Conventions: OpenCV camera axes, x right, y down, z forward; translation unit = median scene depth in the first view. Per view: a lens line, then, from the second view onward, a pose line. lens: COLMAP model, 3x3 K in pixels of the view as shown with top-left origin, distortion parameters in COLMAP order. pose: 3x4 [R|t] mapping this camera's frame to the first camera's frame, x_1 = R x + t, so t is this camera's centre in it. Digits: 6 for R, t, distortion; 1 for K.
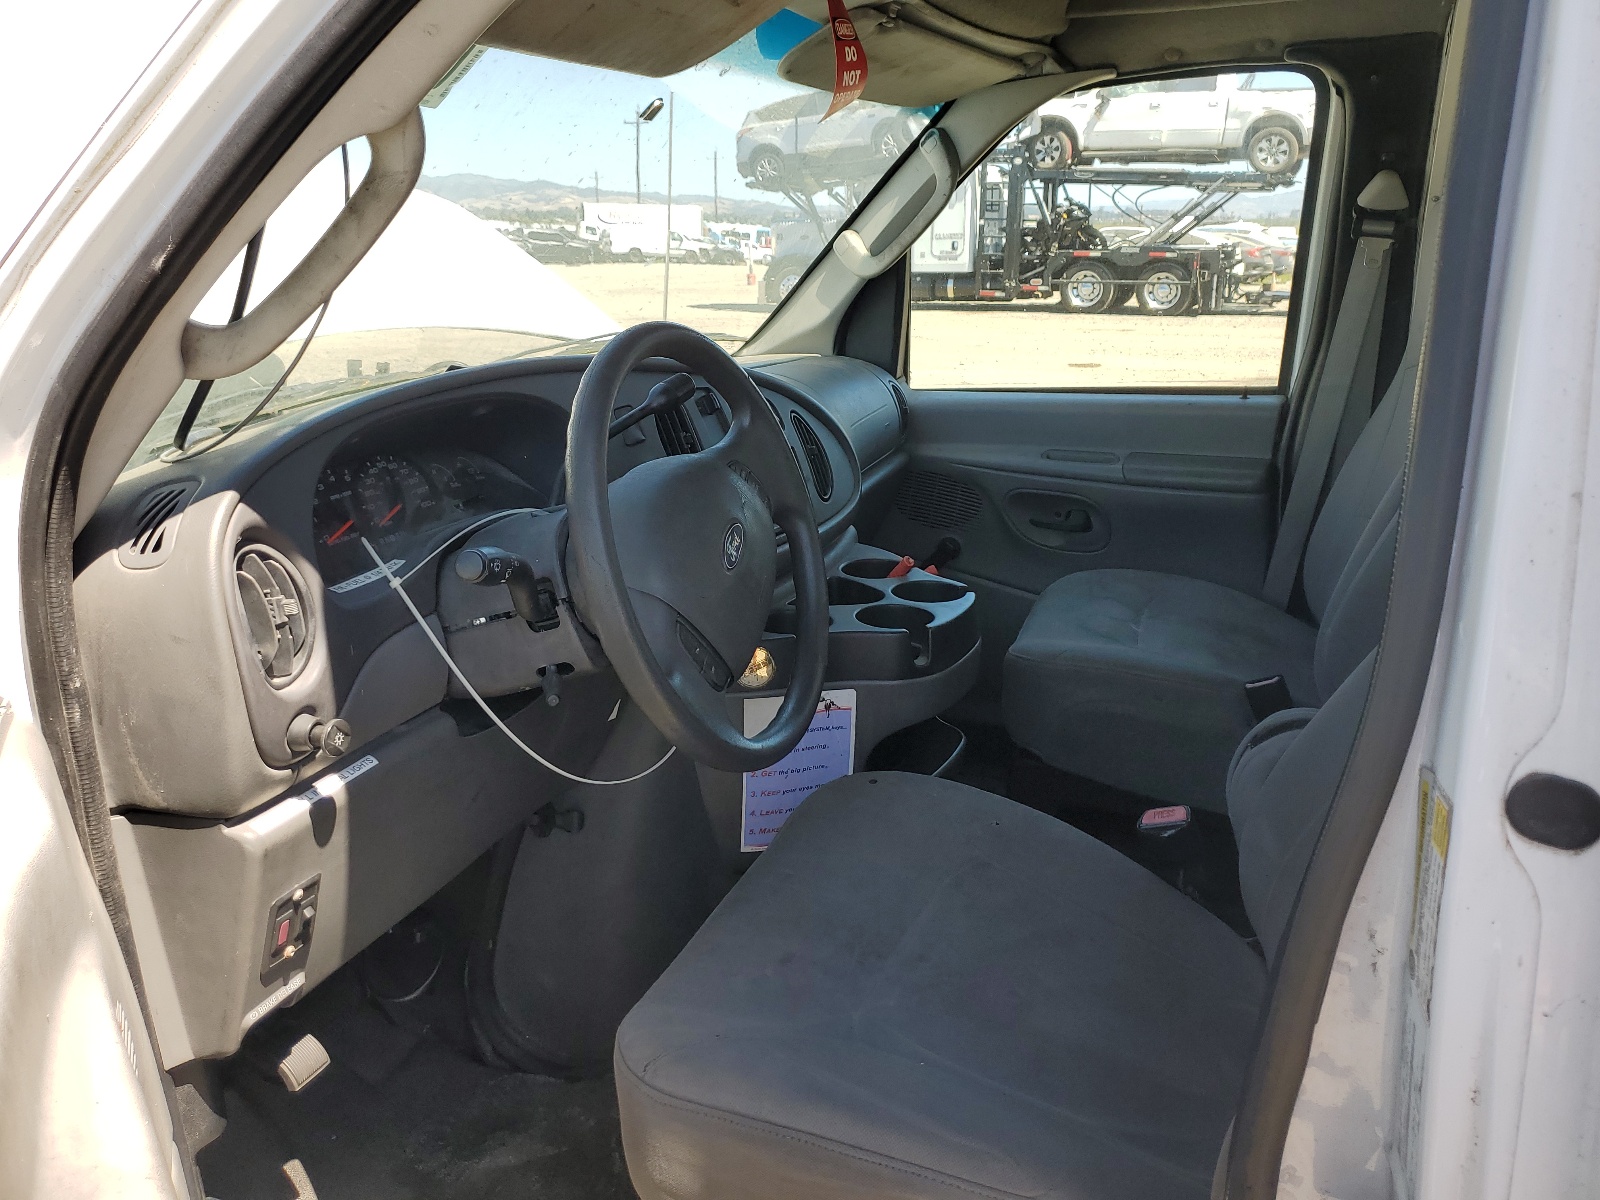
lens RADIAL K [[1197.6, 0, 800.0], [0, 1197.6, 600.0], [0, 0, 1]] dist [0.052759, -0.057643]
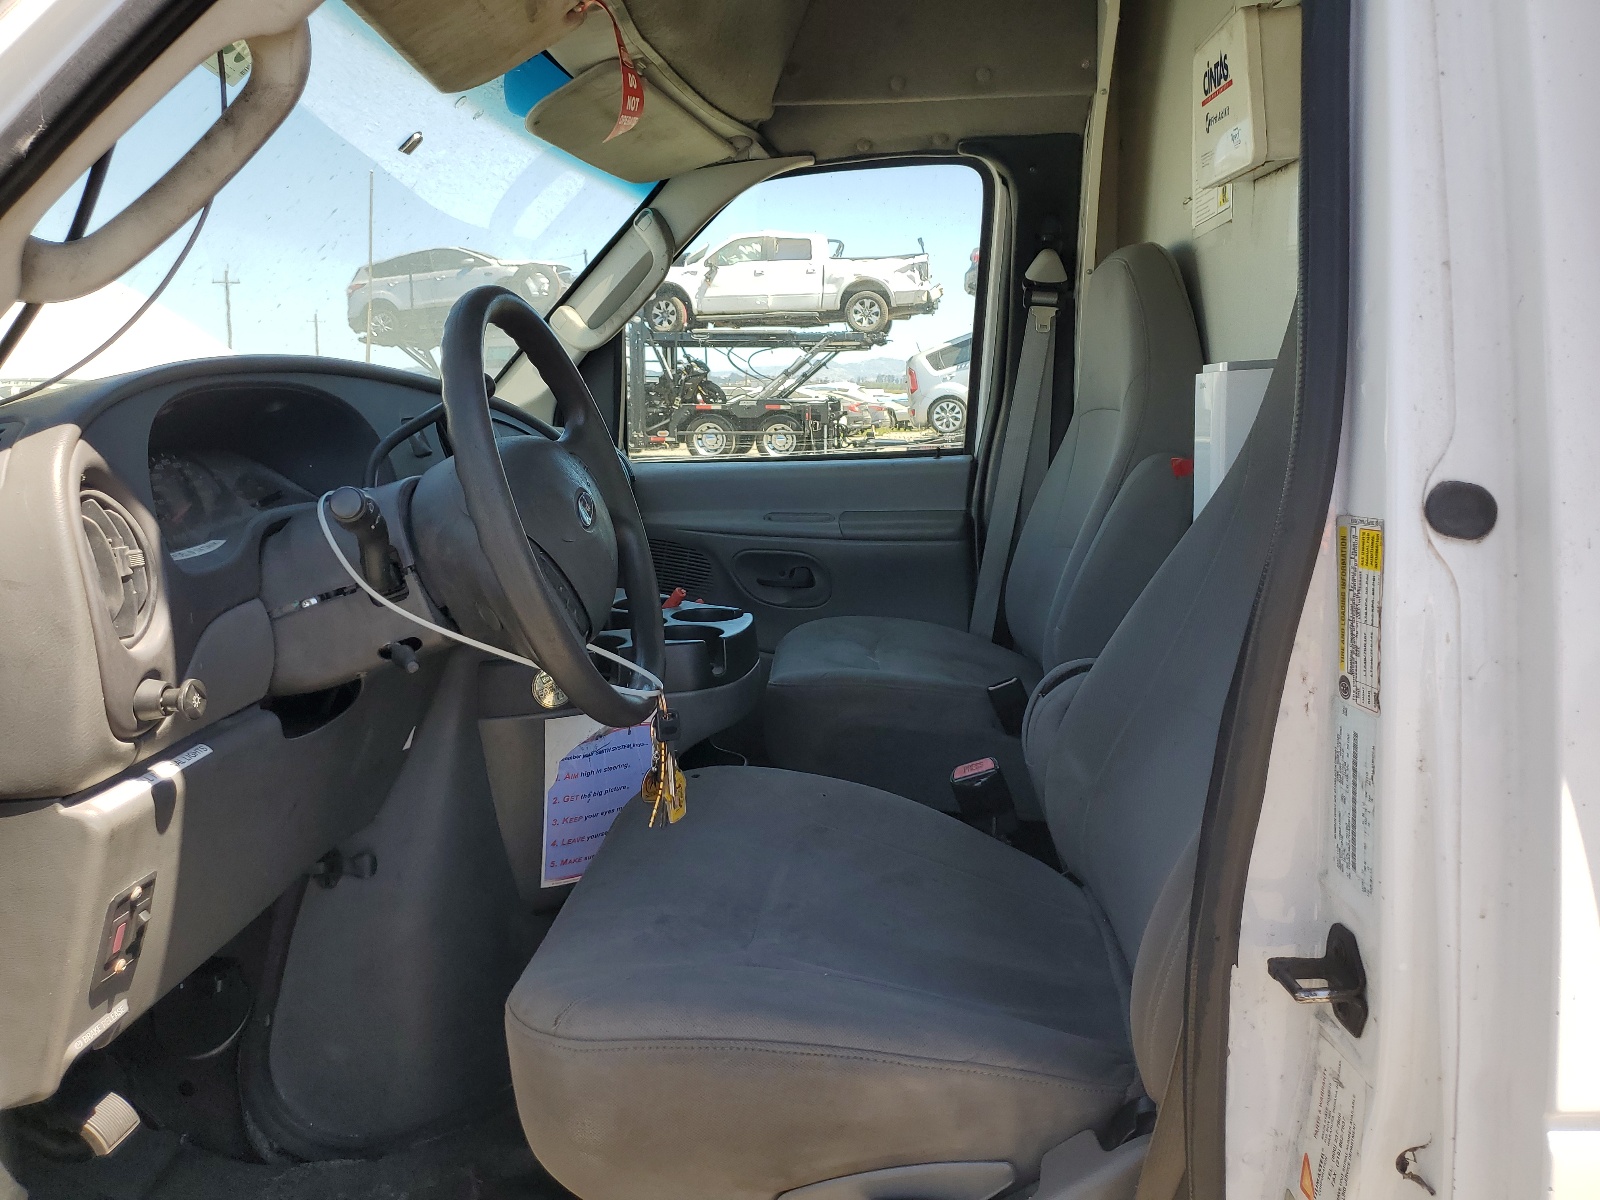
lens RADIAL K [[1188.8, 0, 800.0], [0, 1188.8, 600.0], [0, 0, 1]] dist [0.013352, 0.008120]
pose [[0.961537, -0.054702, 0.269174, -0.147047], [0.080862, 0.992915, -0.087074, 0.126213], [-0.262504, 0.105491, 0.959147, 0.001832]]
